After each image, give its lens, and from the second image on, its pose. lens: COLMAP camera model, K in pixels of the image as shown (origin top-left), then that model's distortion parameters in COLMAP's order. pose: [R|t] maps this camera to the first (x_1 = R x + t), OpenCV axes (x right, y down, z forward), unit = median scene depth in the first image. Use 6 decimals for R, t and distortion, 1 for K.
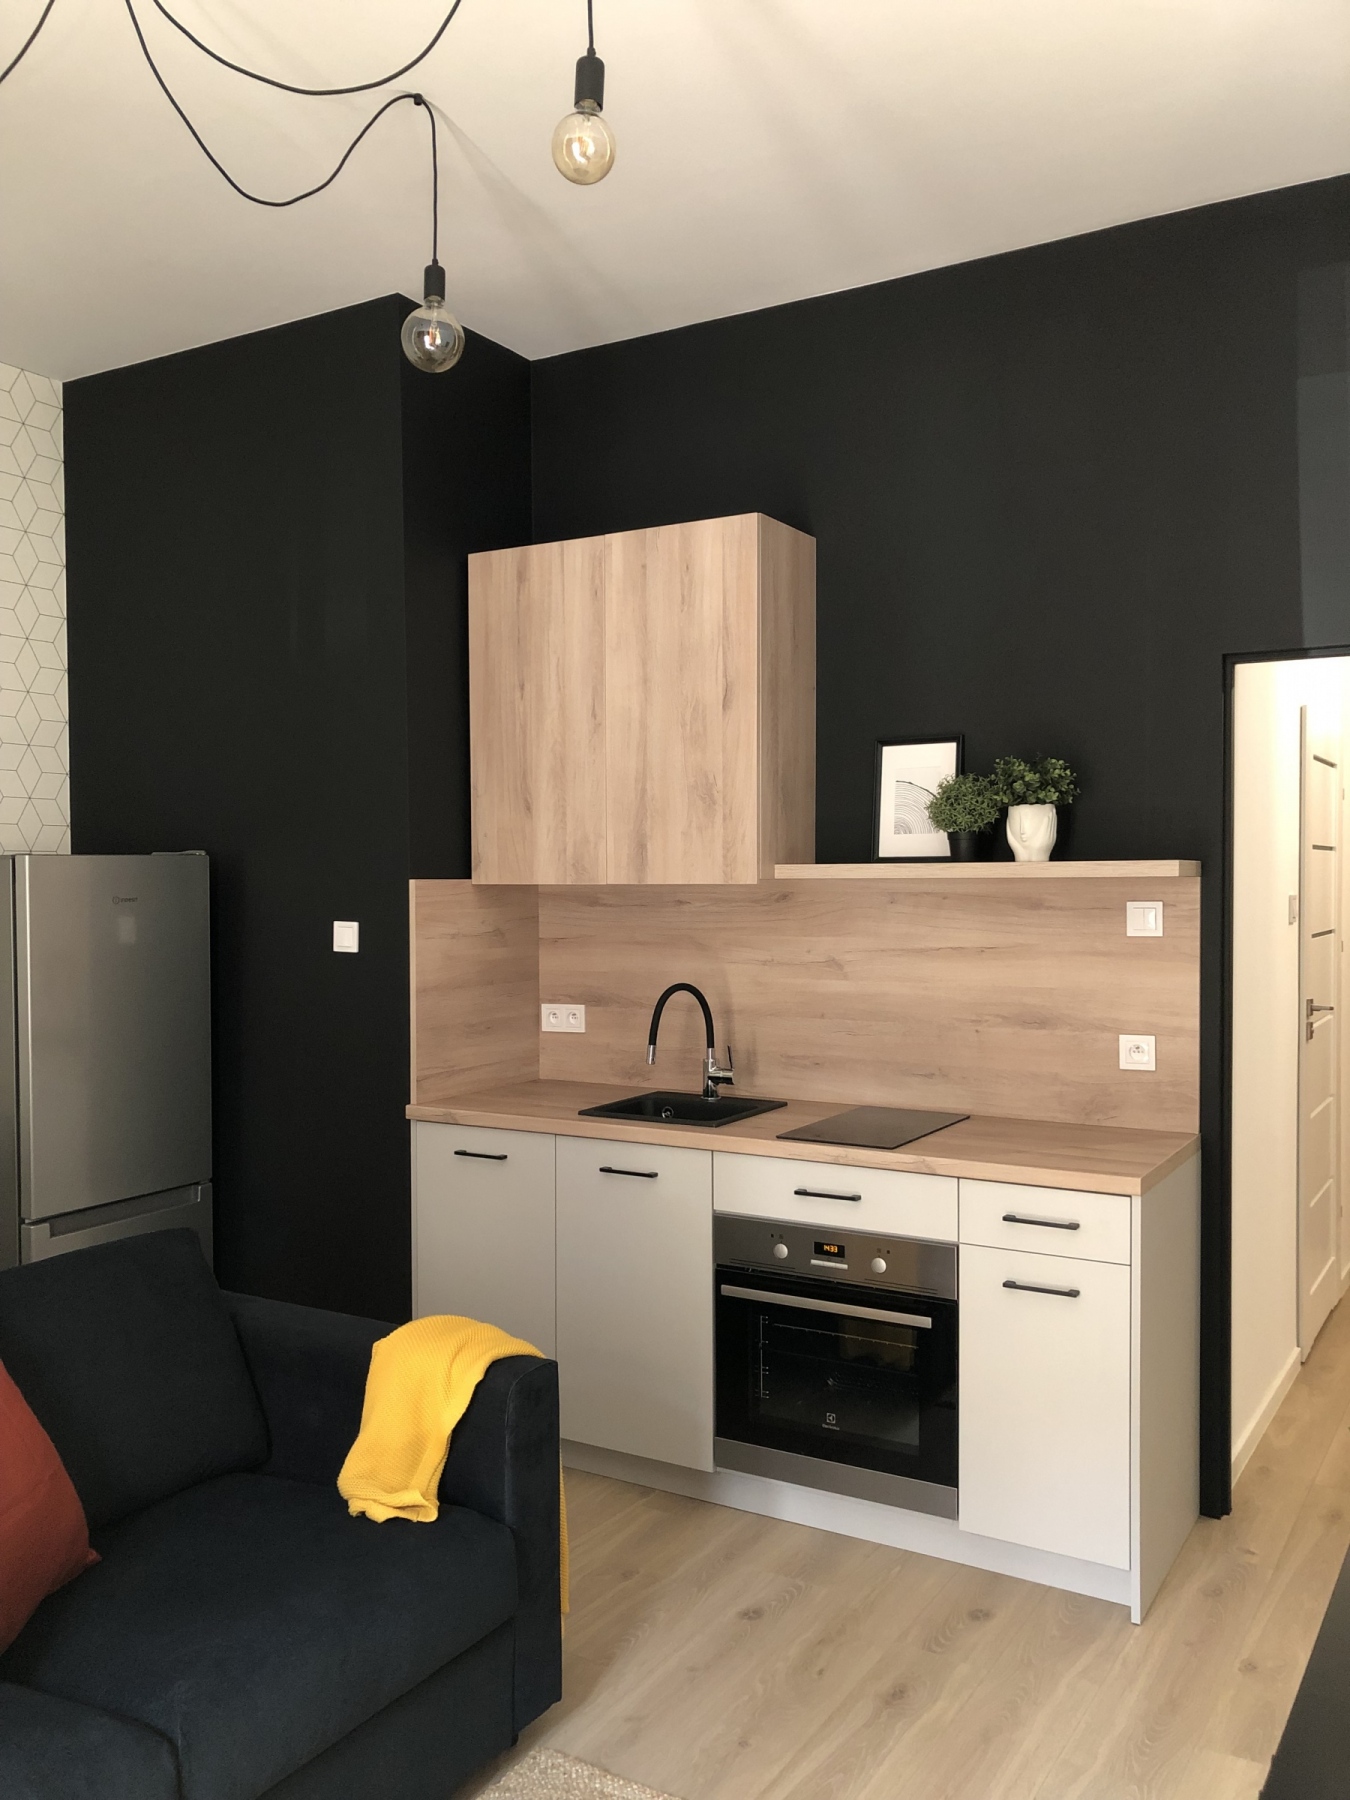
lens RADIAL K [[1482.4, 0, 655.5], [0, 1482.4, 907.6], [0, 0, 1]] dist [0.014113, 0.001969]
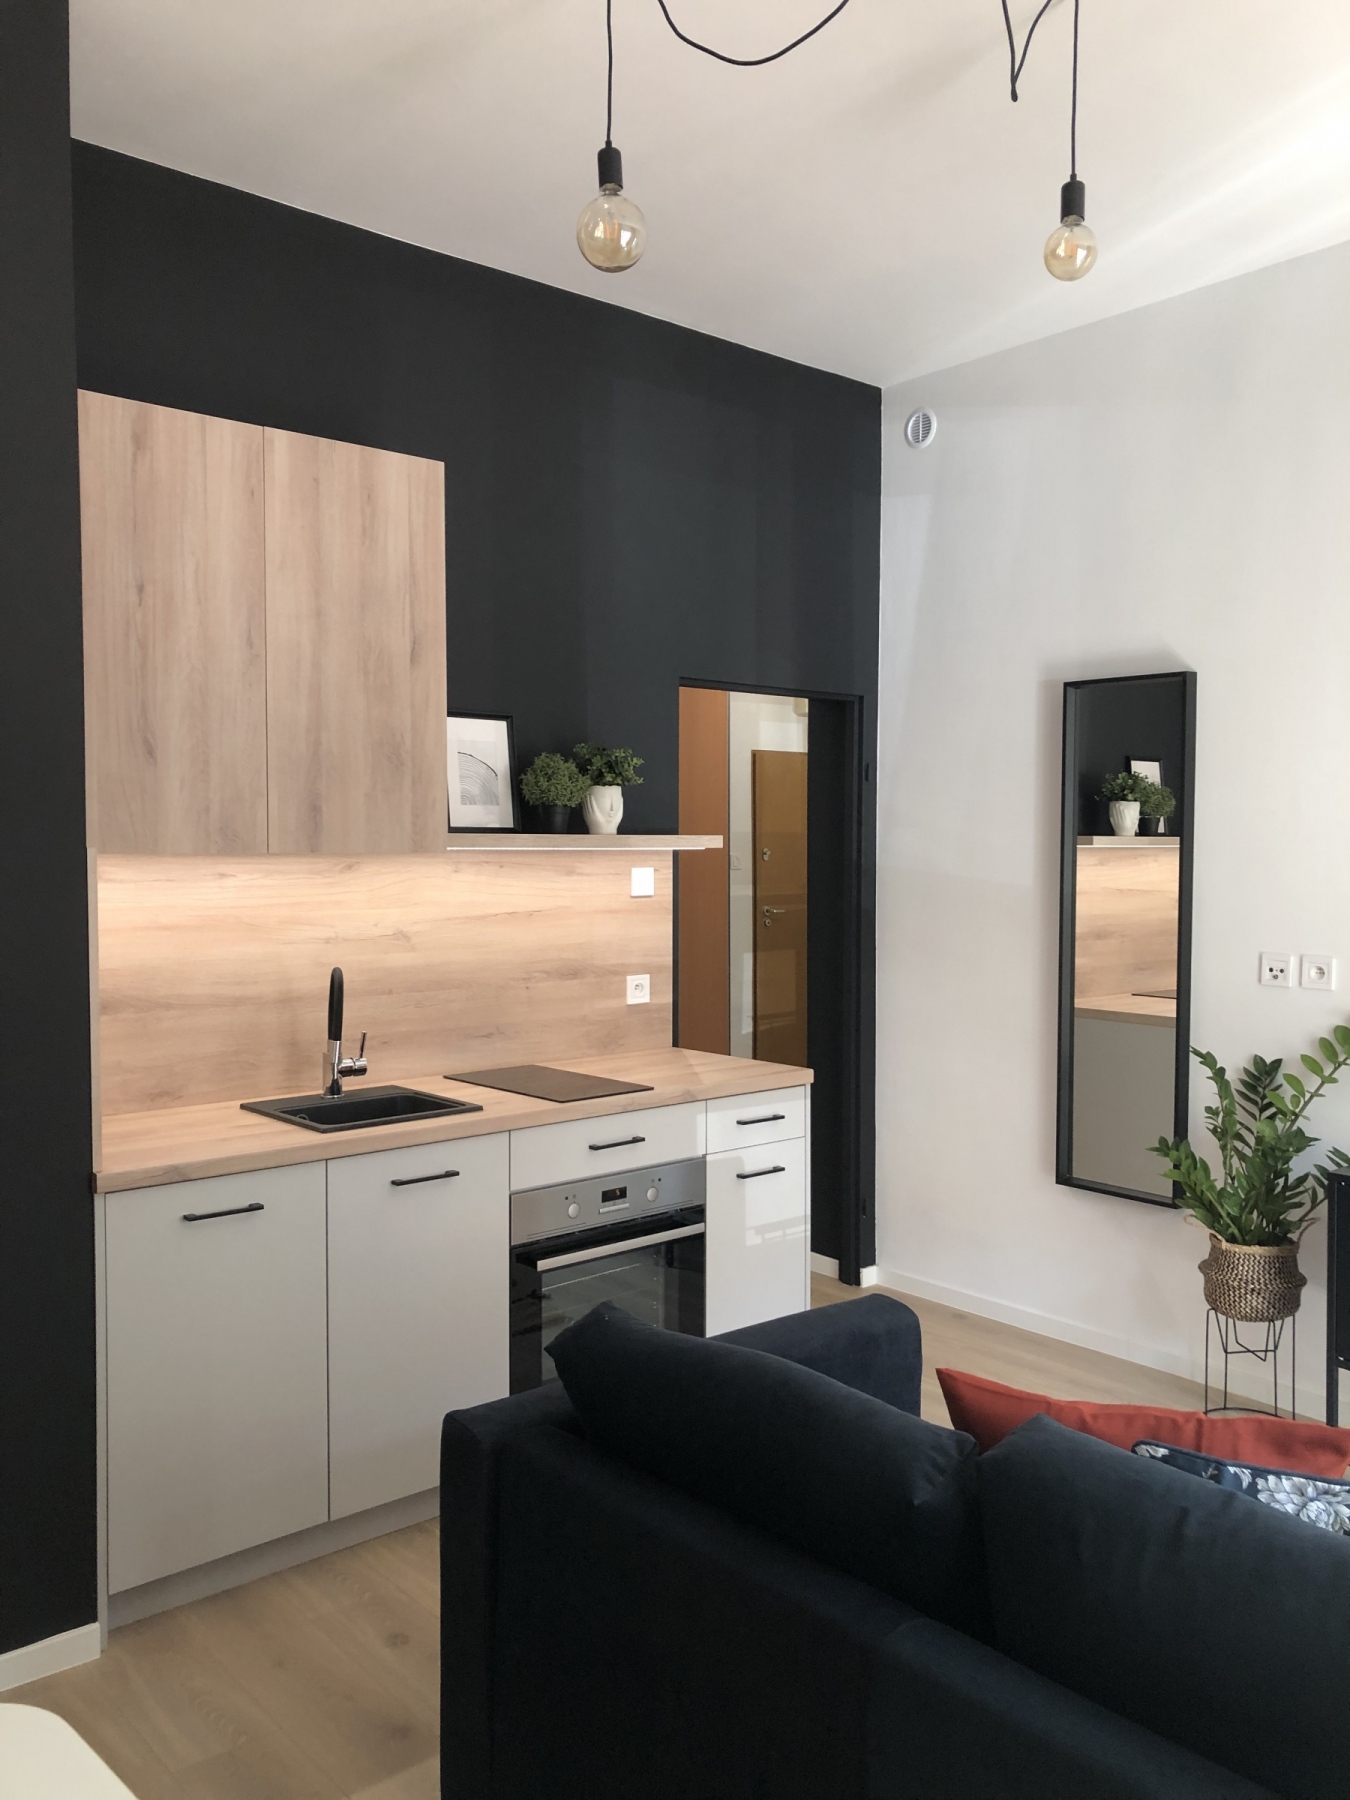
lens RADIAL K [[1469.9, 0, 728.7], [0, 1469.9, 901.6], [0, 0, 1]] dist [0.015134, 0.008148]
pose [[0.283134, -0.028097, 0.958669, -0.771618], [0.026764, 0.999413, 0.021386, 0.000699], [-0.958707, 0.019602, 0.283719, 0.544601]]
